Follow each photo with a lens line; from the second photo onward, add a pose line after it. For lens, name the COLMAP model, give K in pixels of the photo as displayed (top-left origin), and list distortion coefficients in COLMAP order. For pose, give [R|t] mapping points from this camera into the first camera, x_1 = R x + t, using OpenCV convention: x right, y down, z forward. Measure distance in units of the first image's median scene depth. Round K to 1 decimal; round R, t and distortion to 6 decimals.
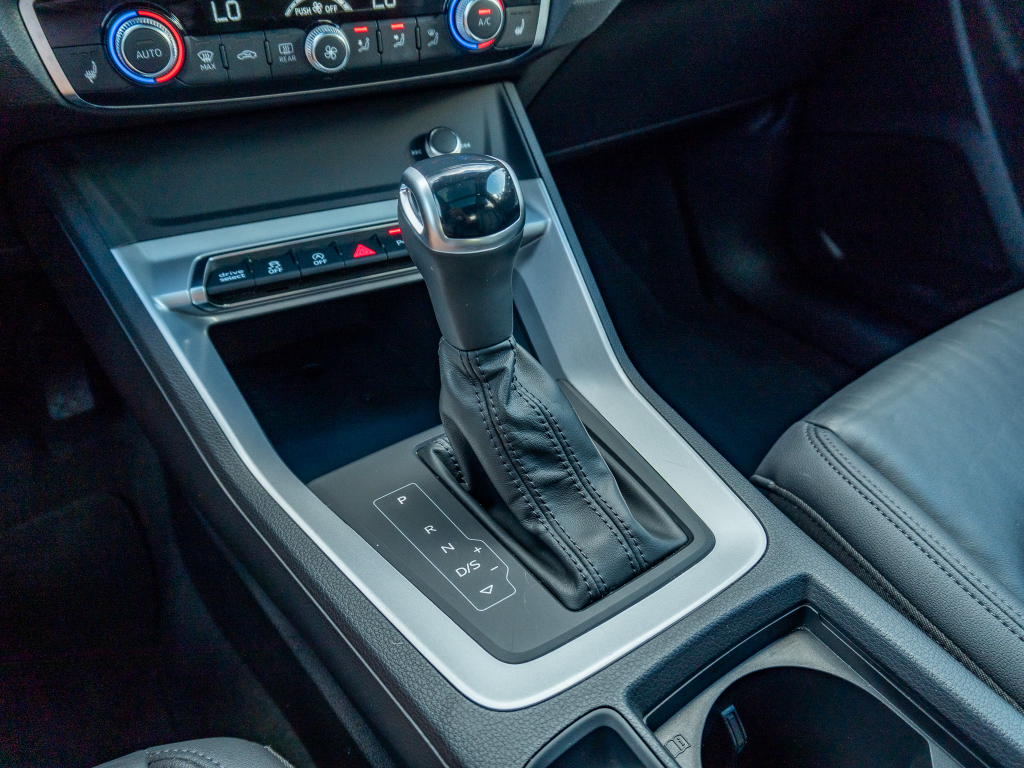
lens RADIAL K [[765.5, 0, 511.9], [0, 765.5, 389.5], [0, 0, 1]] dist [-0.007550, -0.001732]
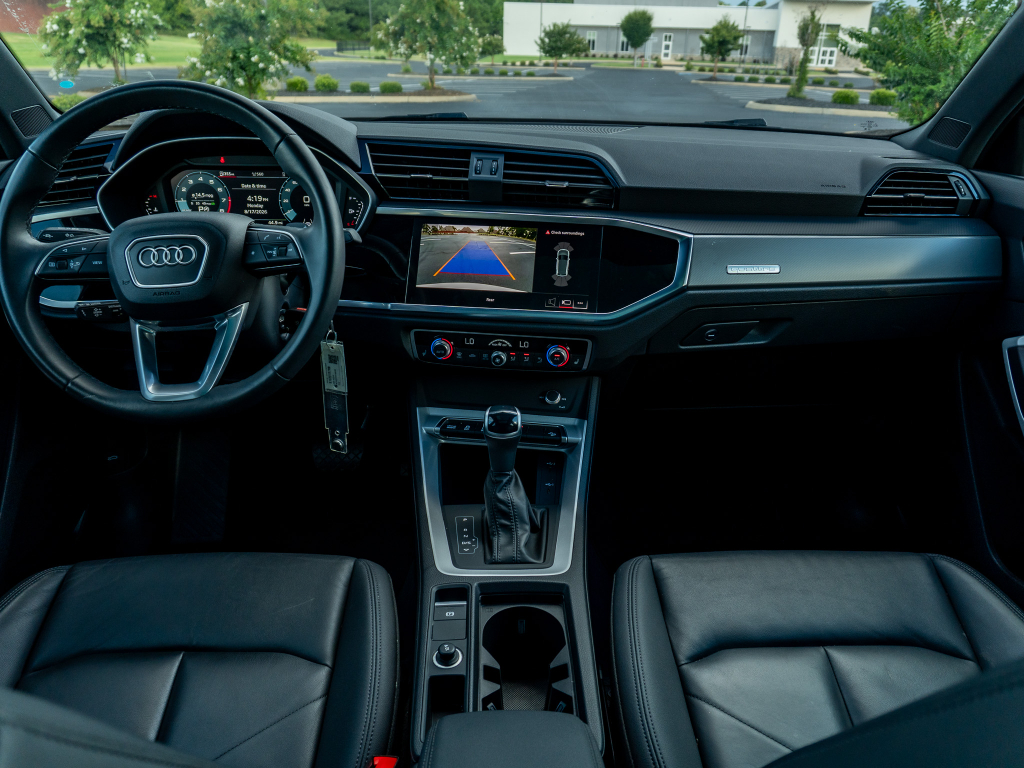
lens RADIAL K [[773.7, 0, 518.5], [0, 773.7, 385.6], [0, 0, 1]] dist [-0.024115, 0.007972]
pose [[0.842797, 0.215707, -0.493116, 1.254278], [-0.327671, 0.932462, -0.152139, 0.055830], [0.426994, 0.289802, 0.856557, -1.385805]]
